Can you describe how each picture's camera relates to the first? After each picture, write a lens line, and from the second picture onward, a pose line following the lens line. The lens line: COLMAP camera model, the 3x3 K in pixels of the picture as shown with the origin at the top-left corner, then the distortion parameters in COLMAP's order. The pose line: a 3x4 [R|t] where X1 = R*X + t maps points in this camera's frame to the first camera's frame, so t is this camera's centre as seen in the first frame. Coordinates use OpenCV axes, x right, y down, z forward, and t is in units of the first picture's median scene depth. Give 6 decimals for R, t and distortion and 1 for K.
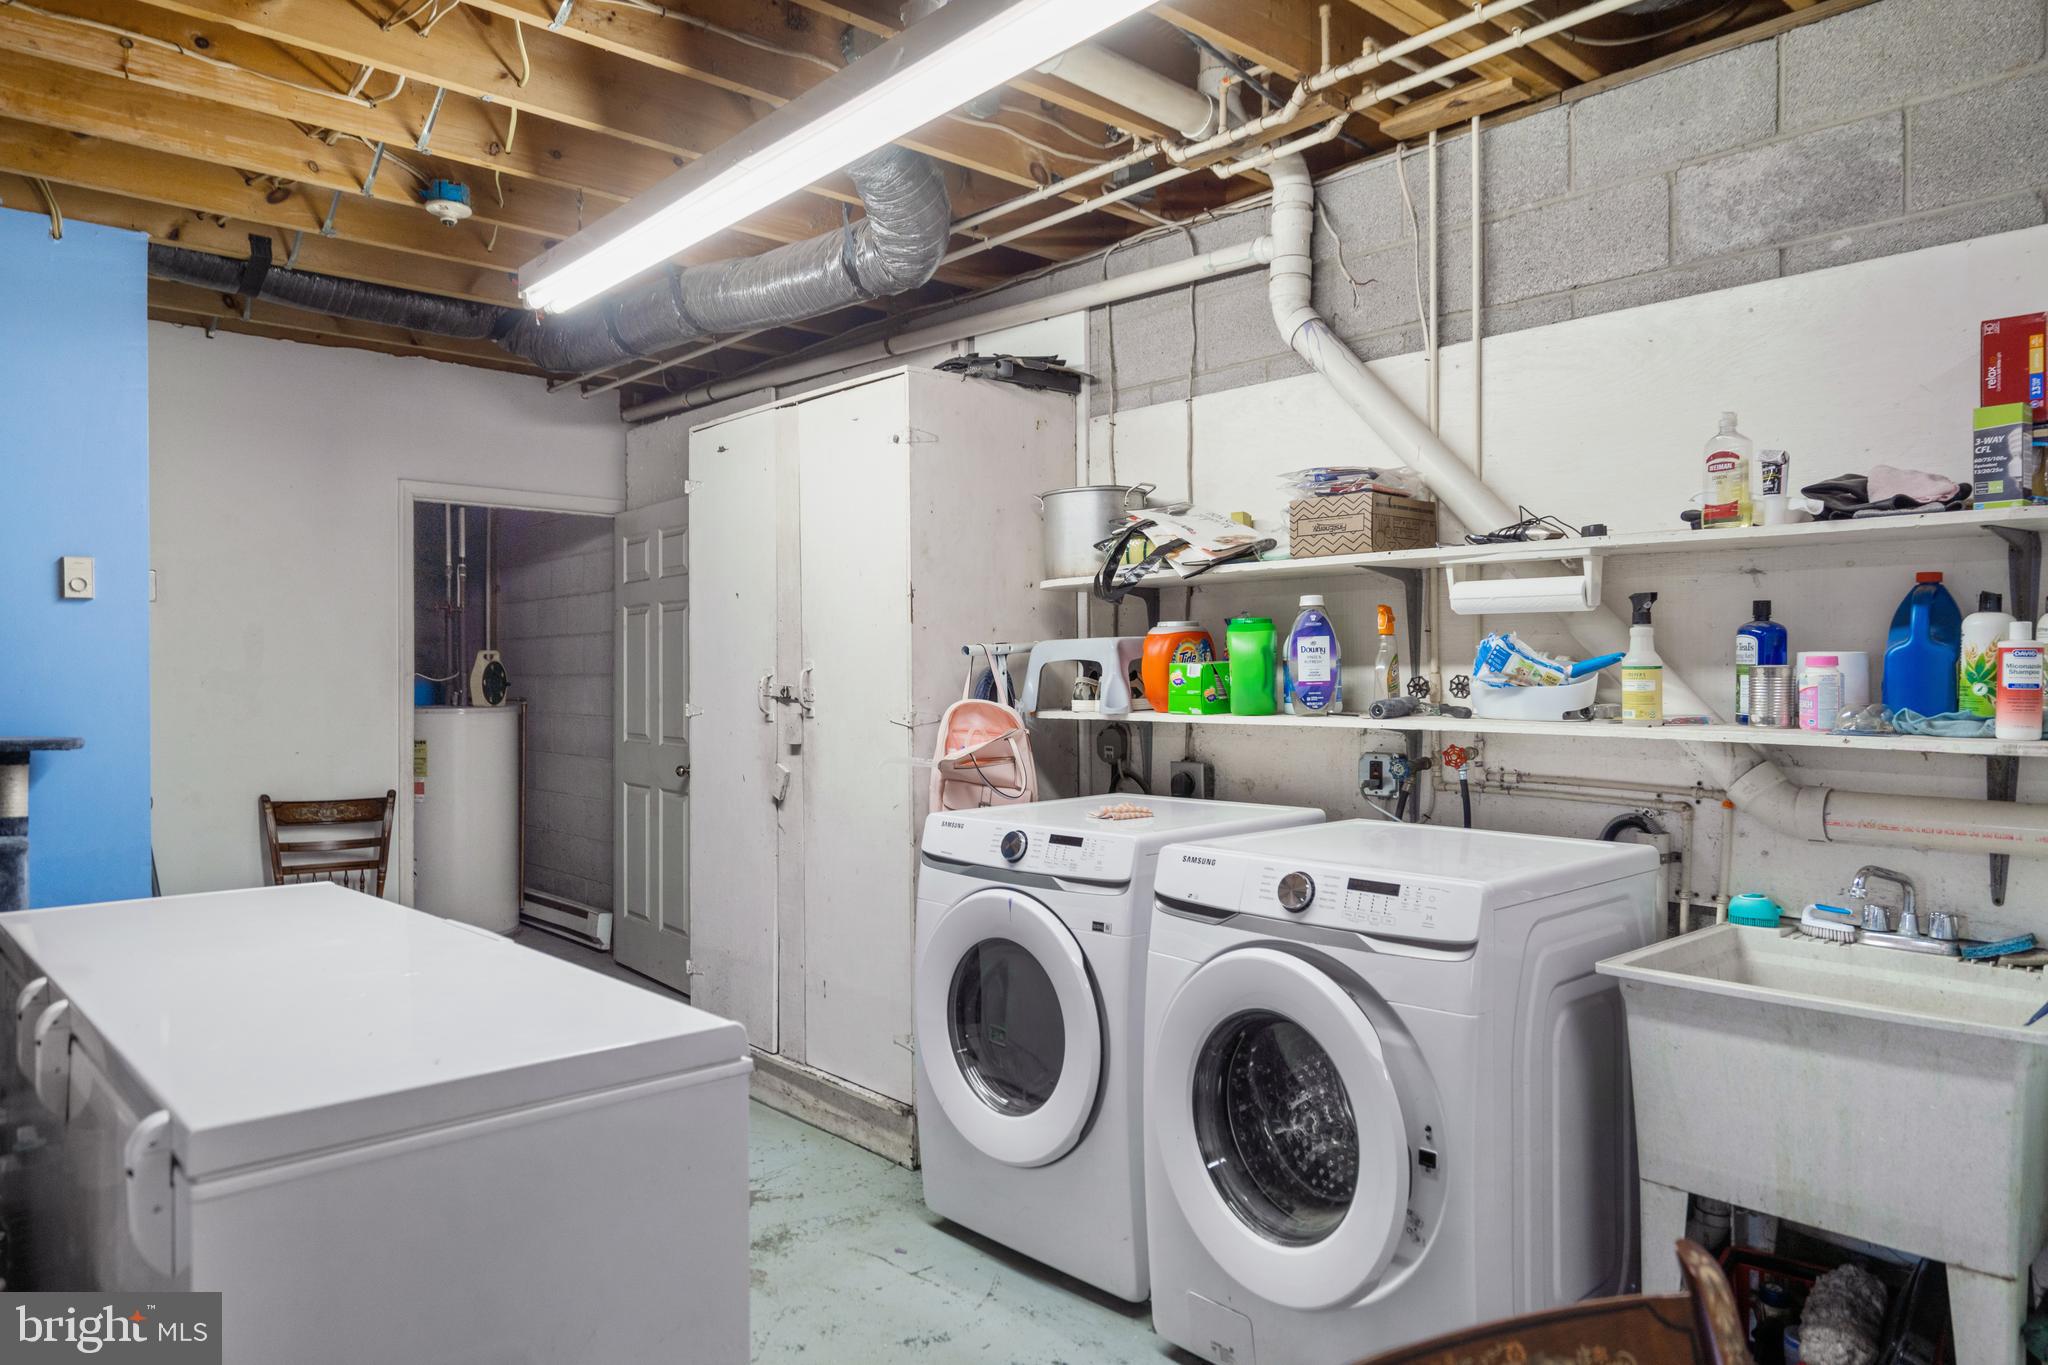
lens RADIAL K [[1320.9, 0, 1021.2], [0, 1320.9, 717.3], [0, 0, 1]] dist [-0.007903, 0.002820]
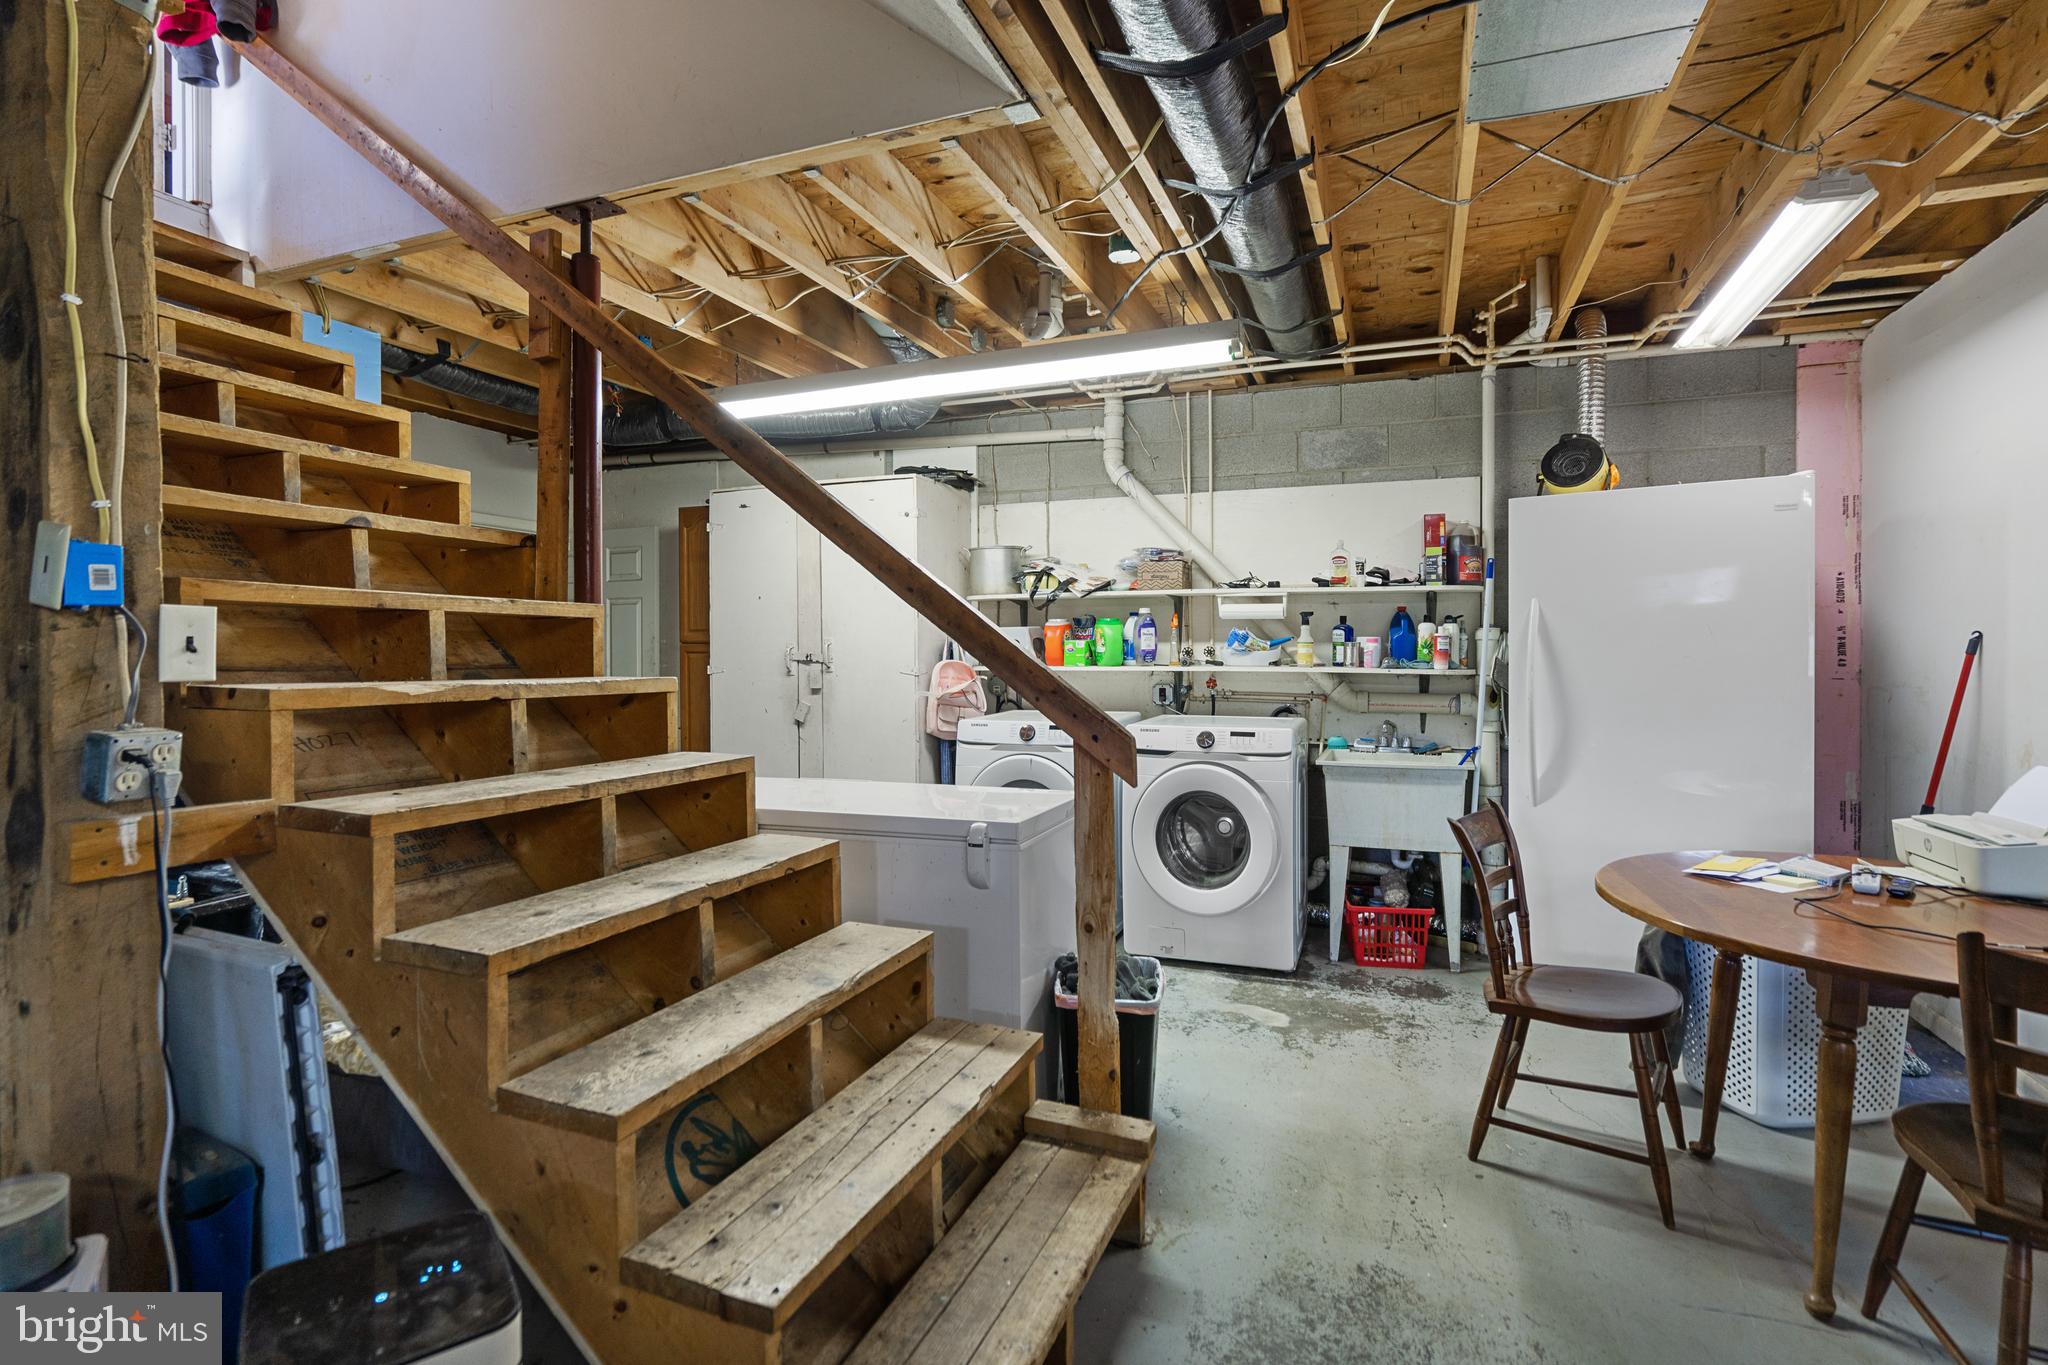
lens RADIAL K [[970.1, 0, 1022.2], [0, 970.1, 693.6], [0, 0, 1]] dist [-0.039853, 0.016758]
pose [[0.894407, -0.019199, 0.446842, -0.663206], [0.014529, 0.999798, 0.013875, 0.019169], [-0.447018, -0.005918, 0.894505, -0.293319]]
